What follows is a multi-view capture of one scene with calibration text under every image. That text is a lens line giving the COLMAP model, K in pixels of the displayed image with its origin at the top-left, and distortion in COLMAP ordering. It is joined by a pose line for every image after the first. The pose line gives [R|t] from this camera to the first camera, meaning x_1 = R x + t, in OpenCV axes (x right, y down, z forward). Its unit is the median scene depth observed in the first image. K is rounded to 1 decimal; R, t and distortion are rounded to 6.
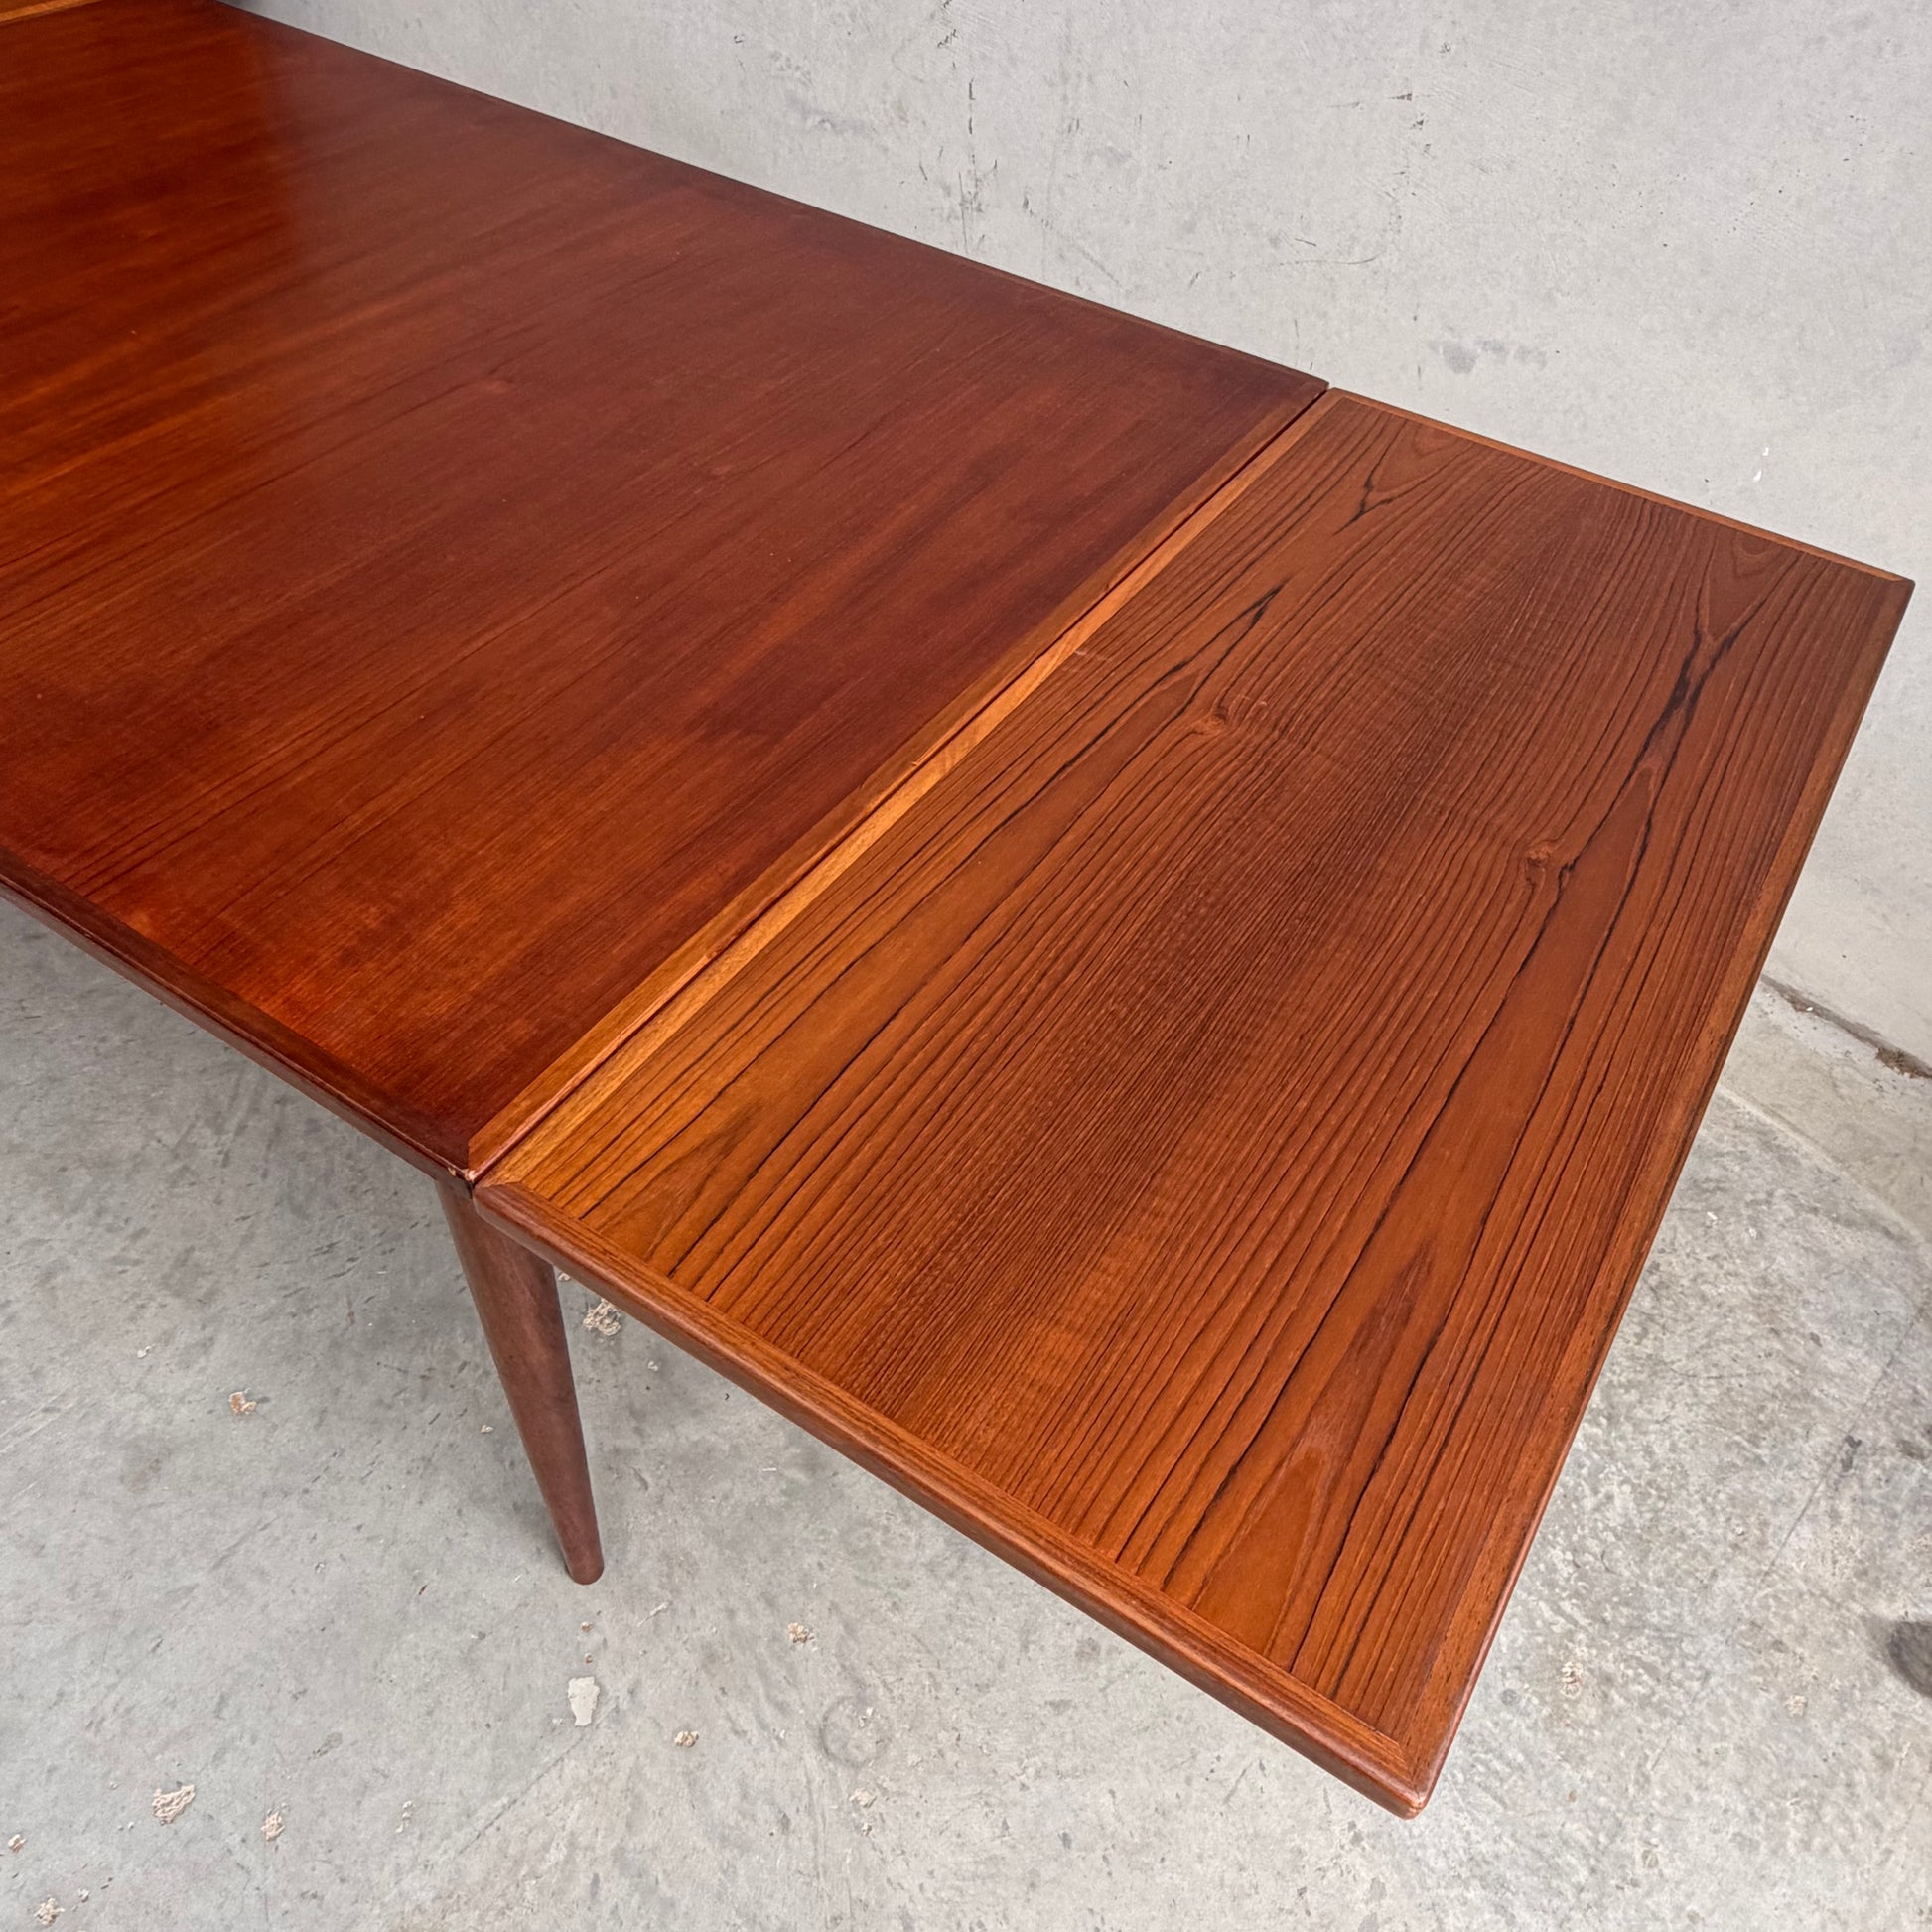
lens RADIAL K [[1630.8, 0, 986.7], [0, 1630.8, 949.8], [0, 0, 1]] dist [-0.010830, 0.013146]
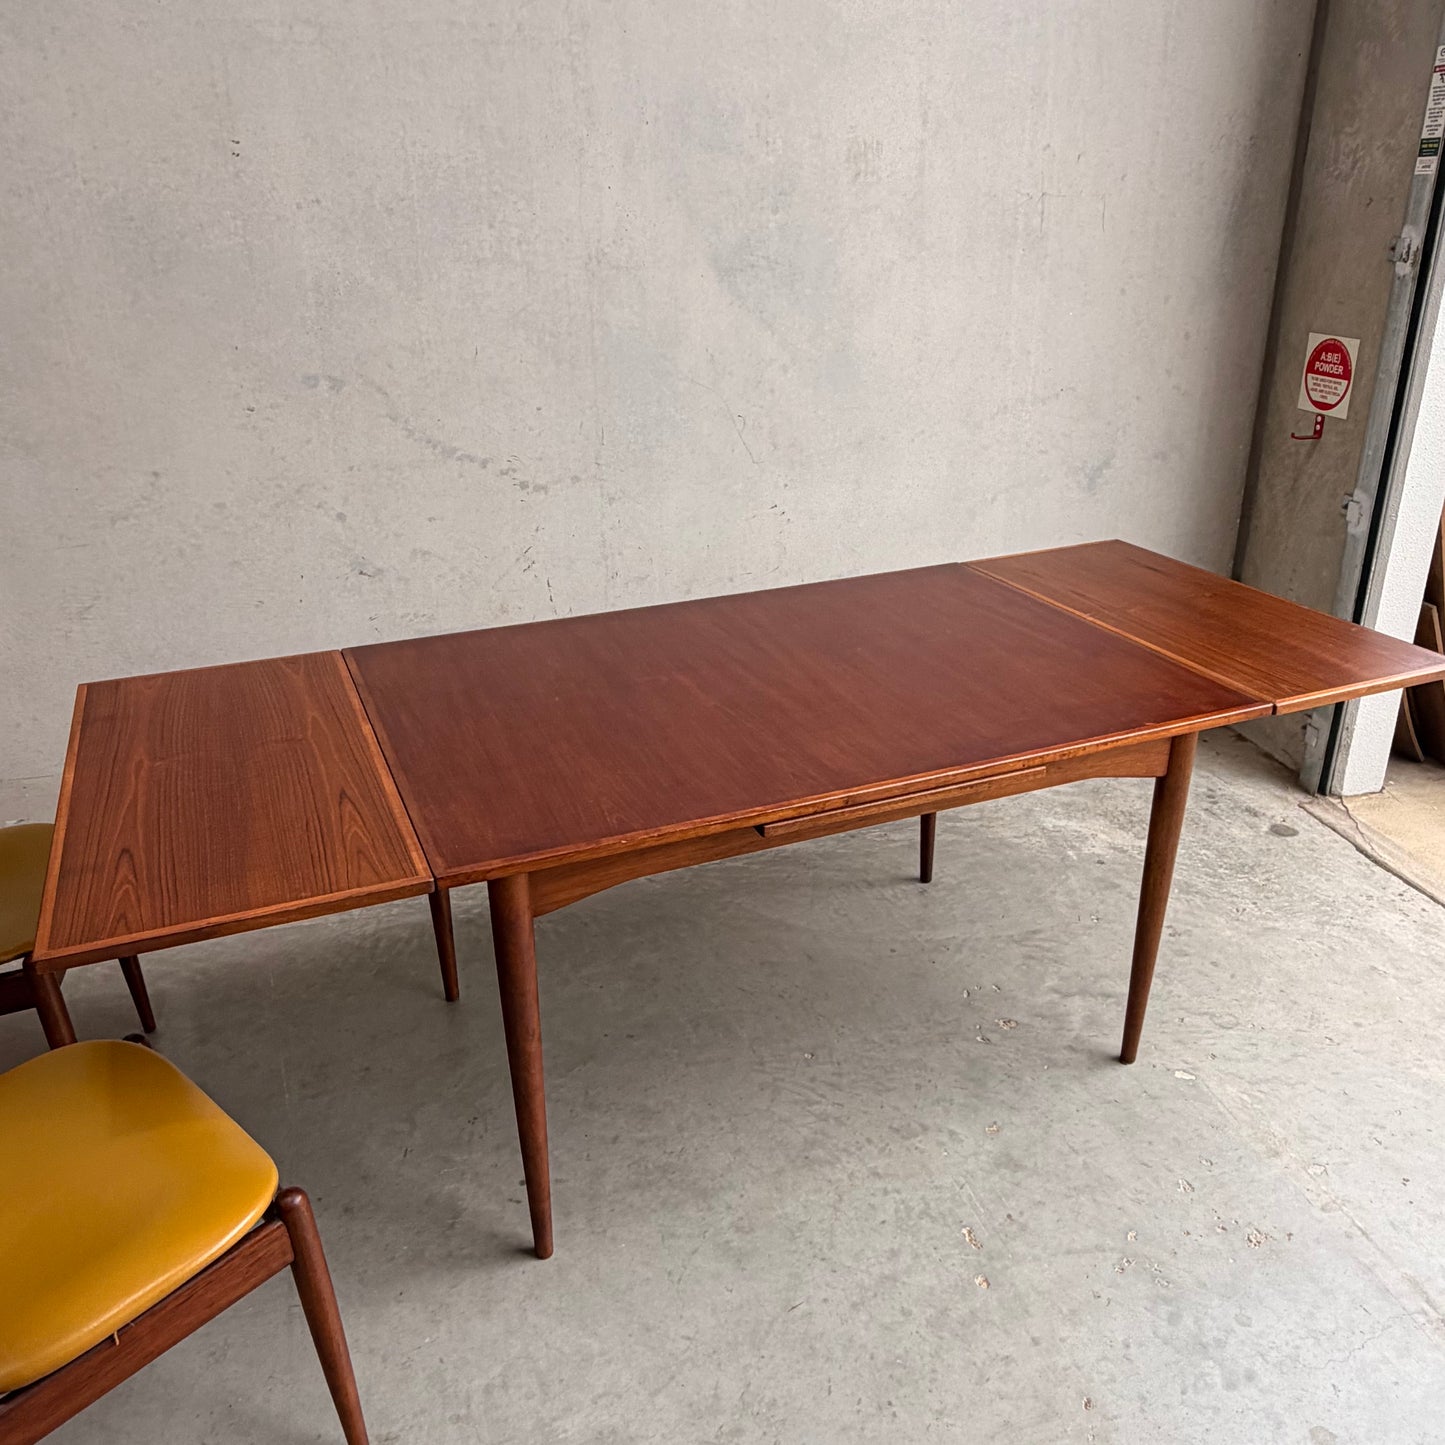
lens RADIAL K [[1219.7, 0, 738.0], [0, 1219.7, 710.4], [0, 0, 1]] dist [-0.010830, 0.013146]
pose [[0.562511, -0.391503, 0.728222, -1.391501], [0.631480, 0.771971, -0.072760, -0.192976], [-0.533680, 0.500786, 0.681468, -0.111301]]
